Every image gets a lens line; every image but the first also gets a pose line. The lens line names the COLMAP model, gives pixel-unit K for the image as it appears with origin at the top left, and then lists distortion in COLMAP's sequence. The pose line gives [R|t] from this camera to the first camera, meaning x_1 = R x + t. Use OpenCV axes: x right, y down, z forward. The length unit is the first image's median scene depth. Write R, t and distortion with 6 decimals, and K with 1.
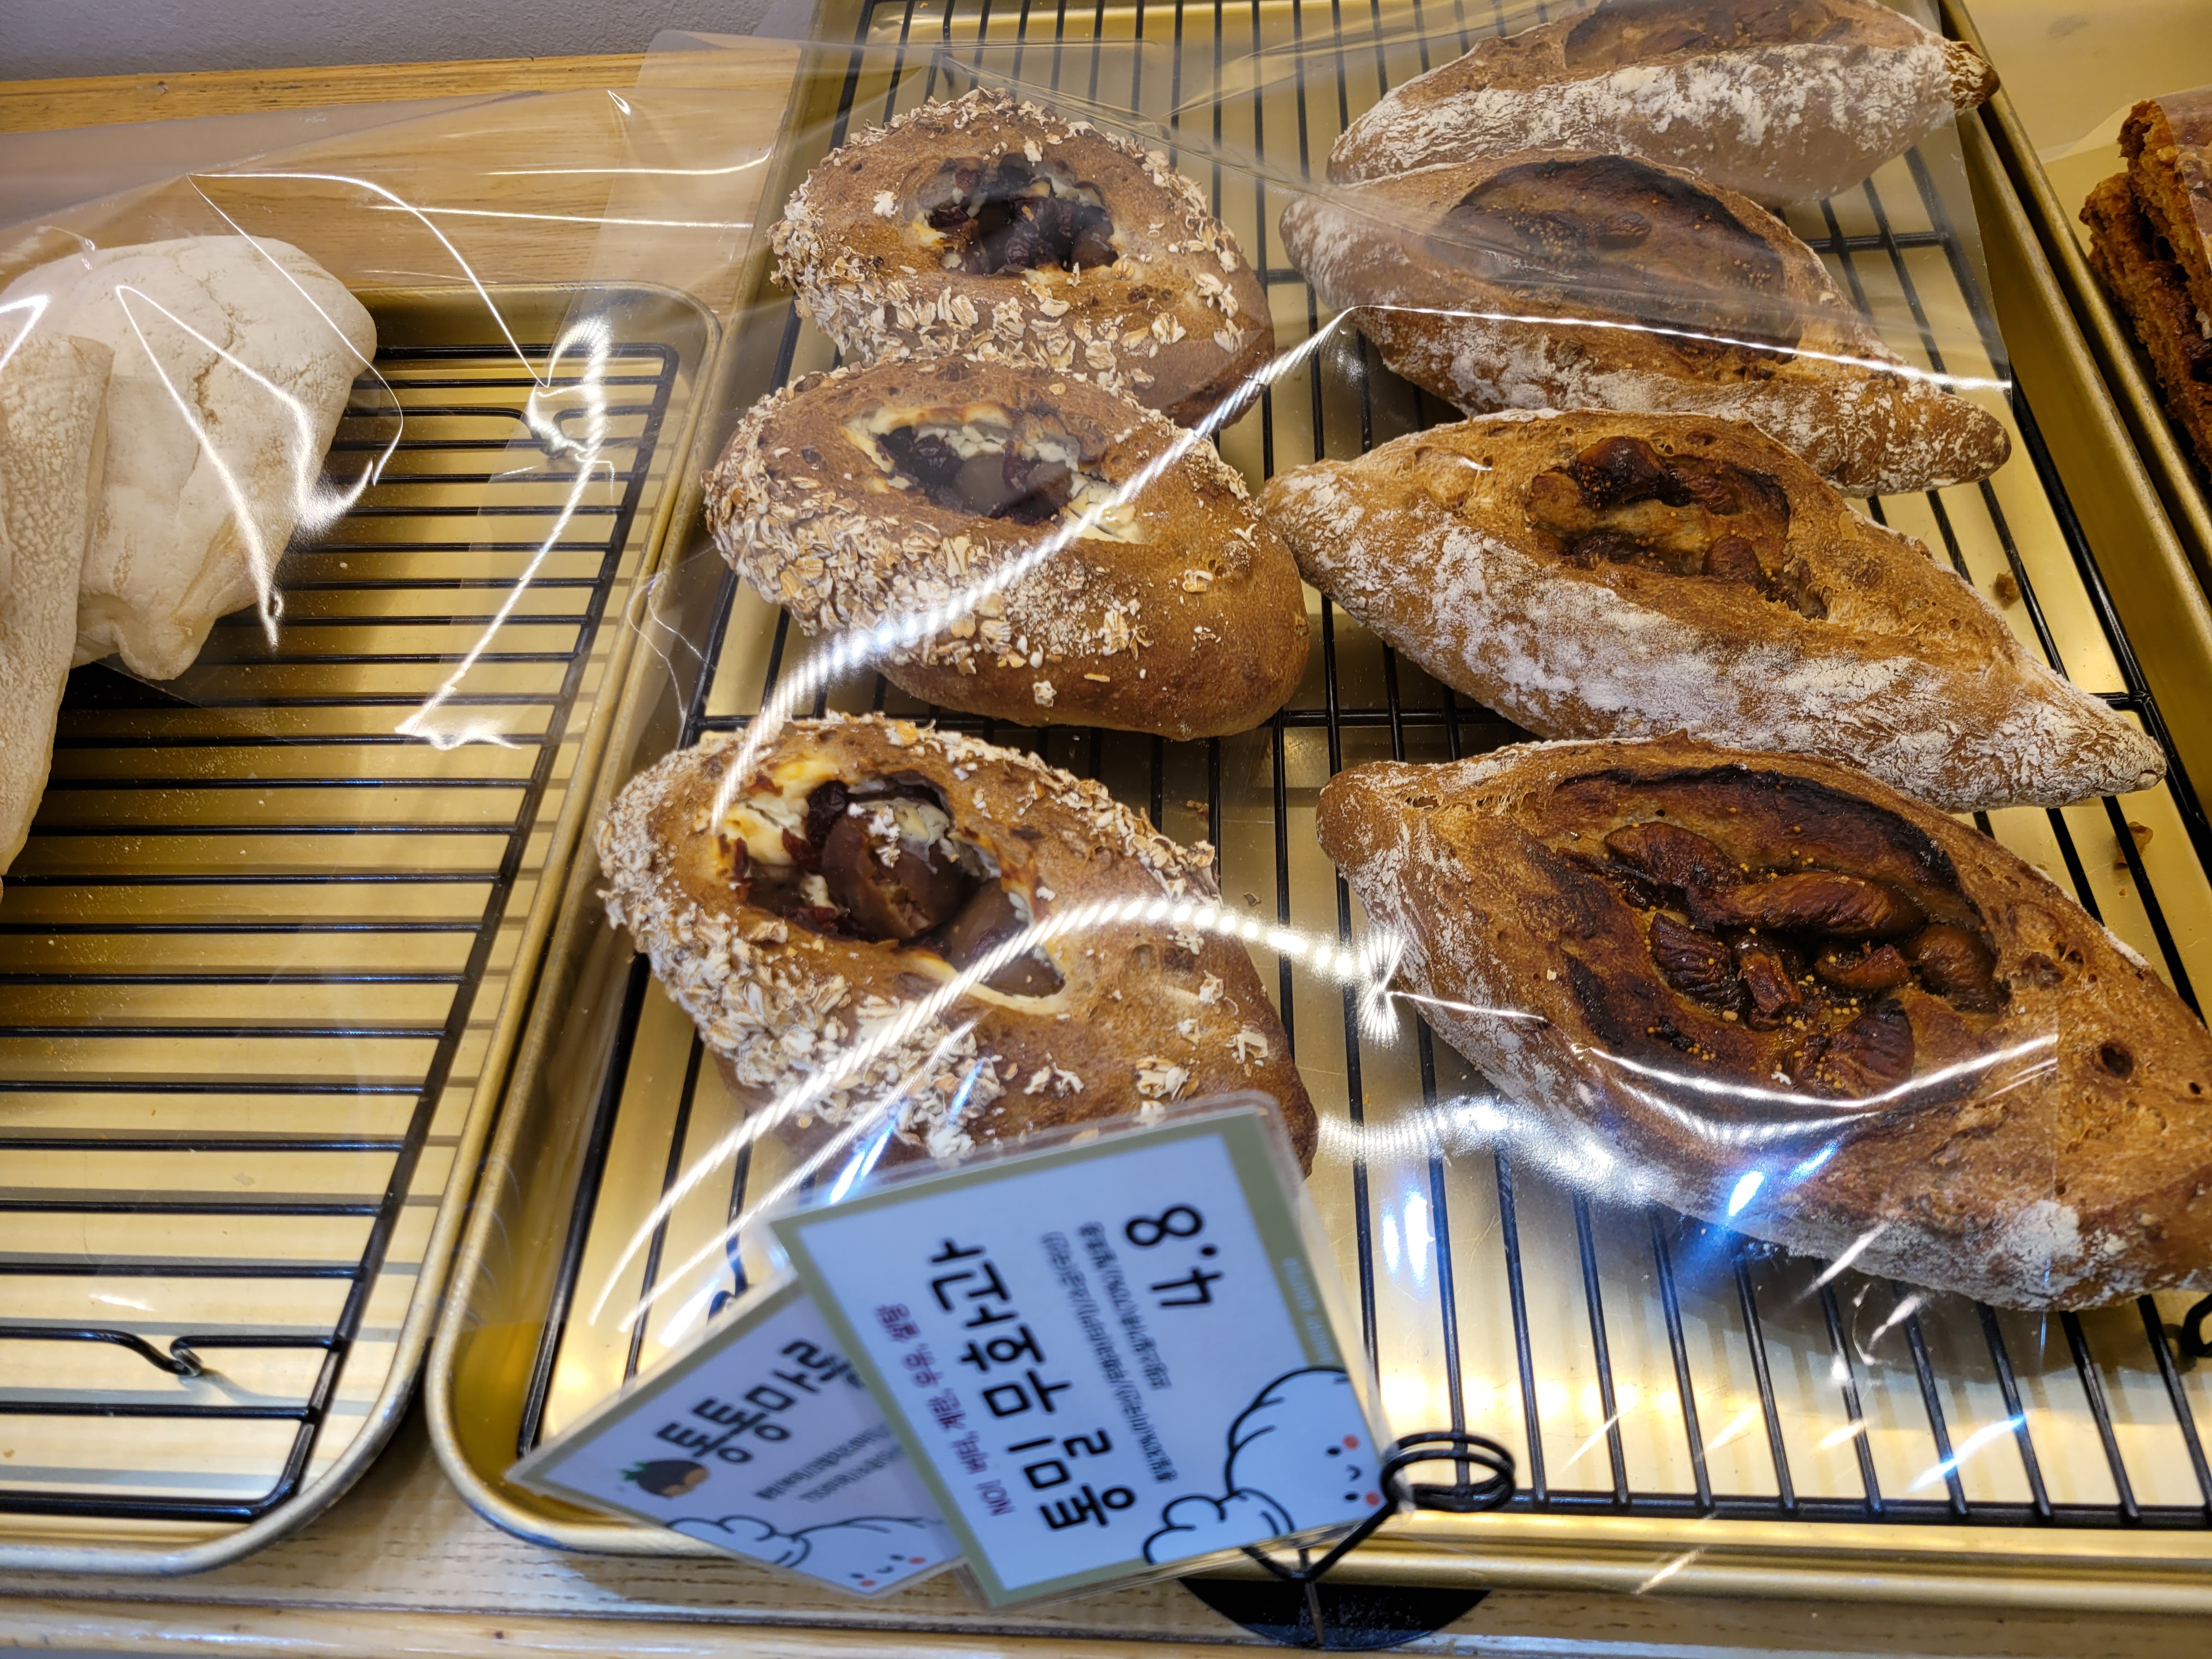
lens RADIAL K [[1663.9, 0, 1103.3], [0, 1663.9, 830.1], [0, 0, 1]] dist [0.027107, -0.017951]
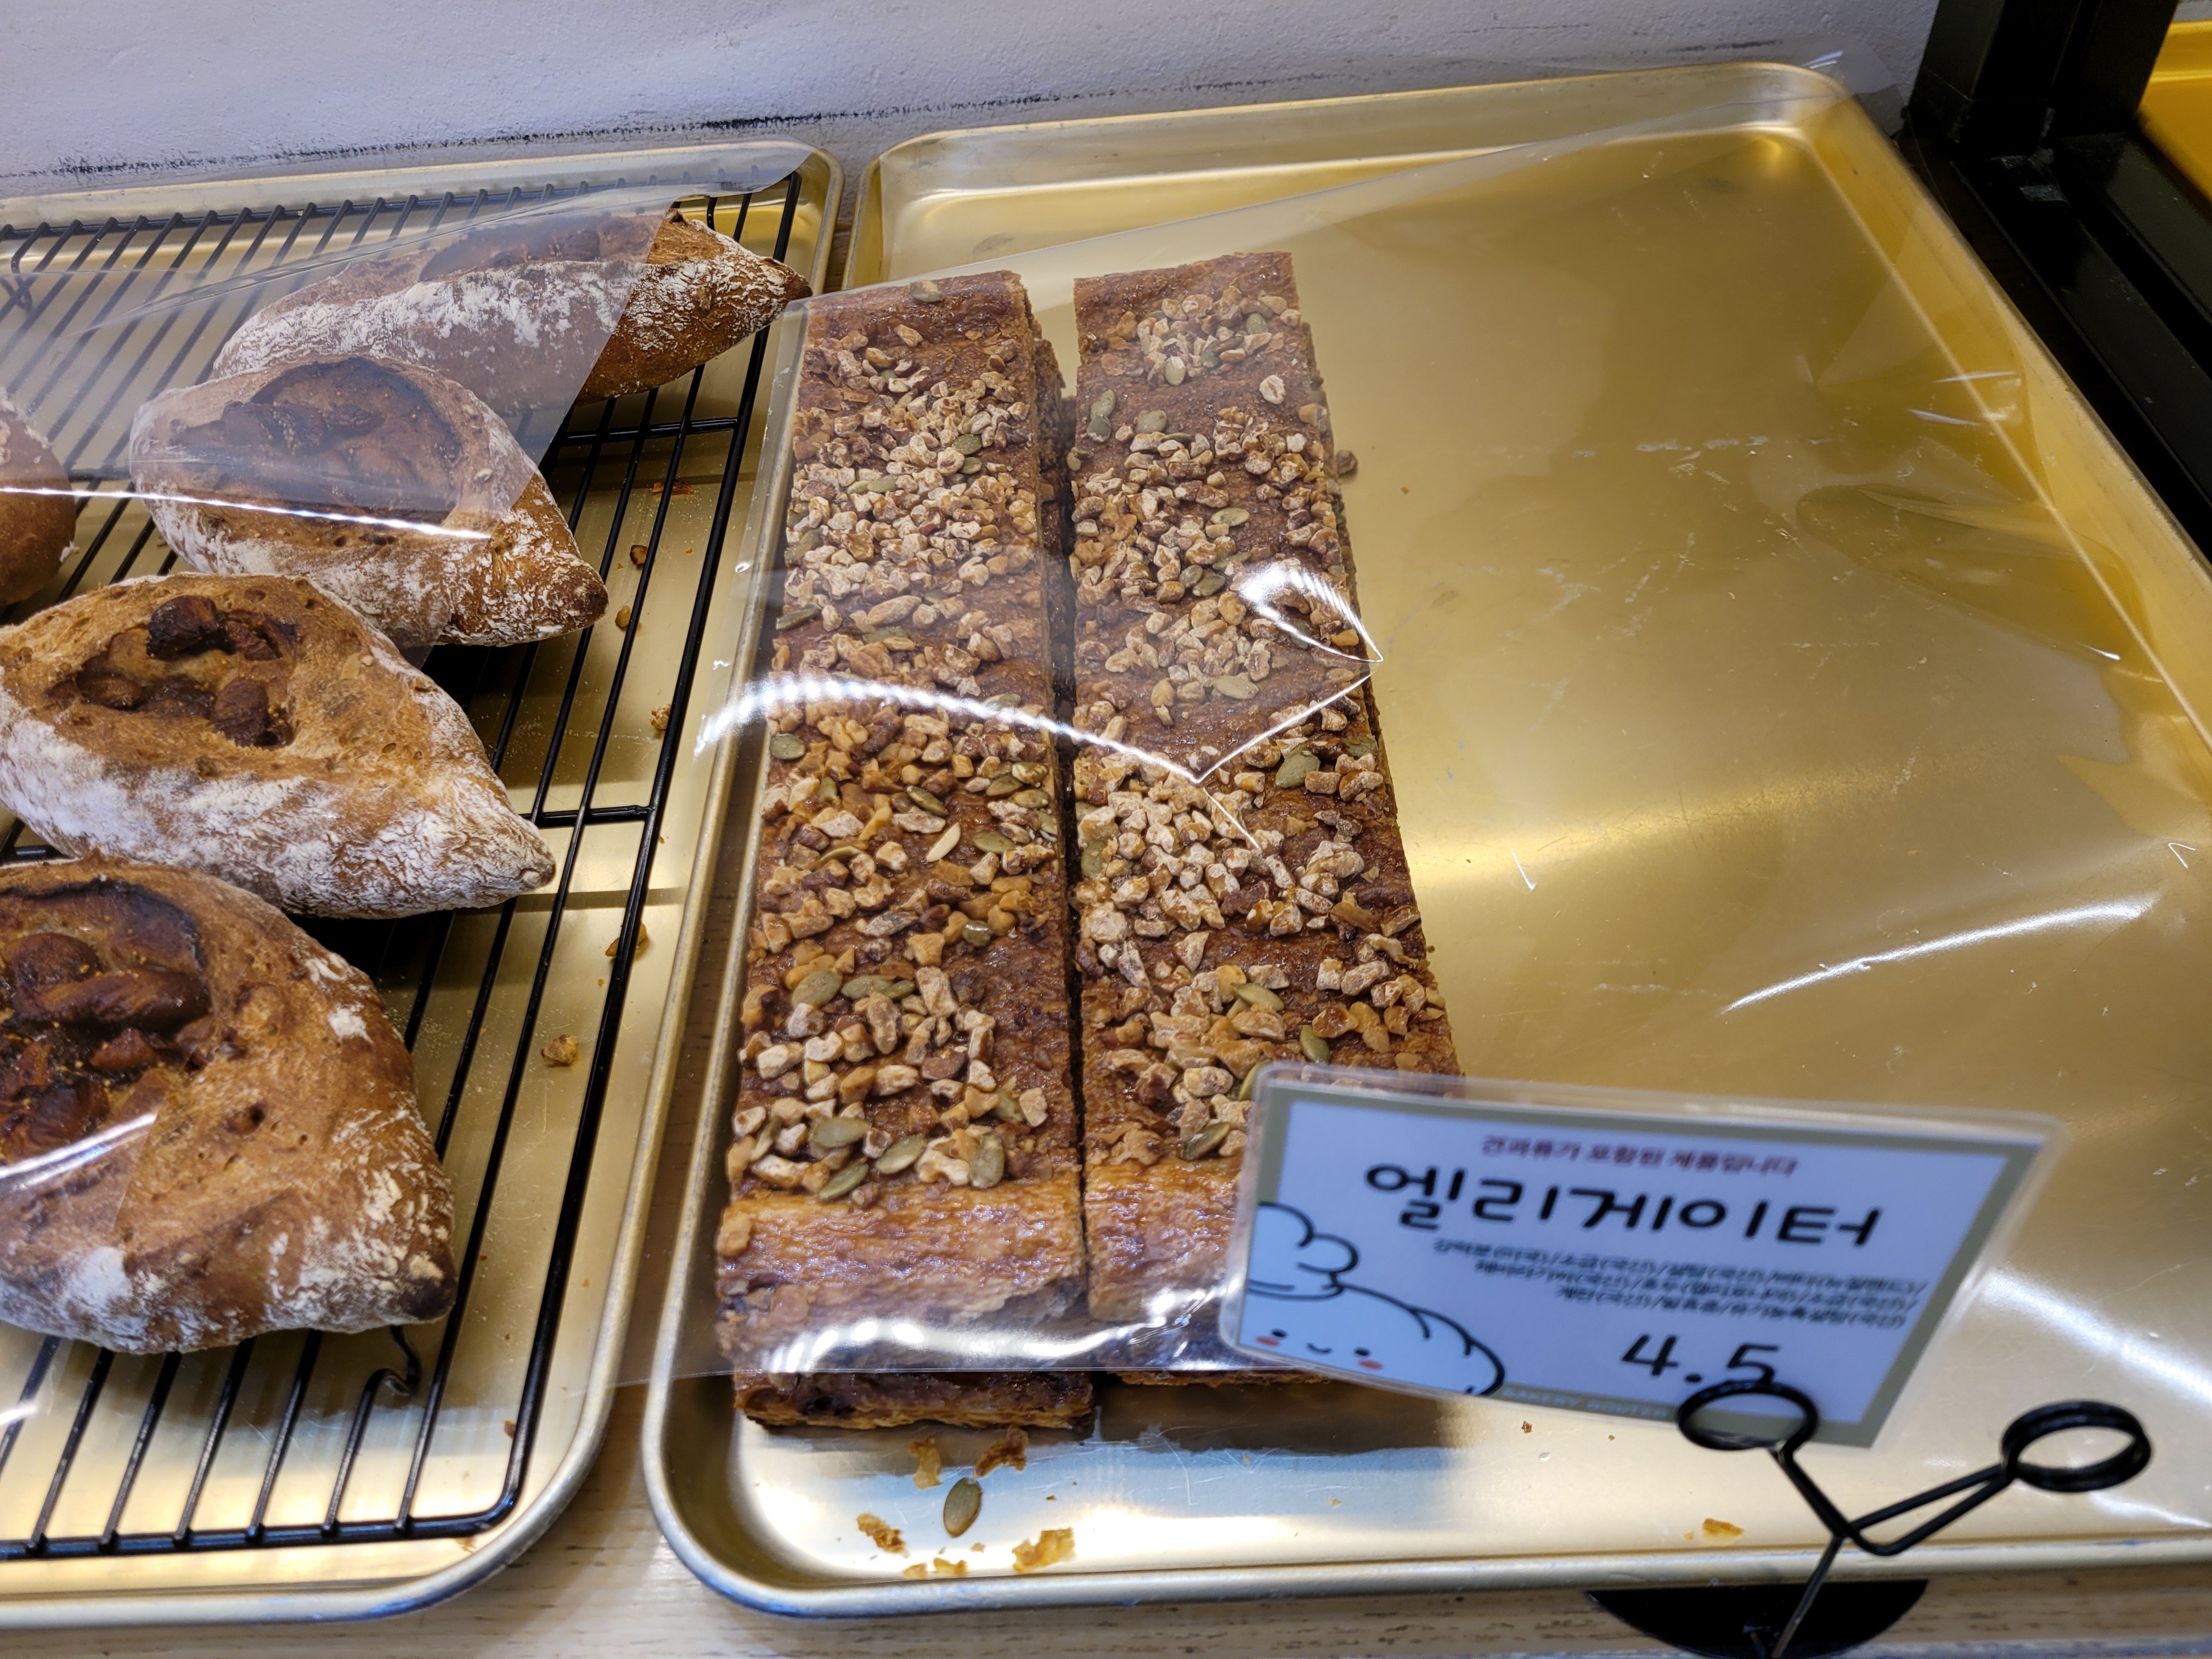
lens RADIAL K [[1663.9, 0, 1101.7], [0, 1663.9, 830.5], [0, 0, 1]] dist [0.027107, -0.017951]
pose [[0.998217, -0.039205, 0.045019, 0.822829], [0.044334, 0.991874, -0.119253, 0.076659], [-0.039978, 0.121037, 0.991843, -0.108805]]
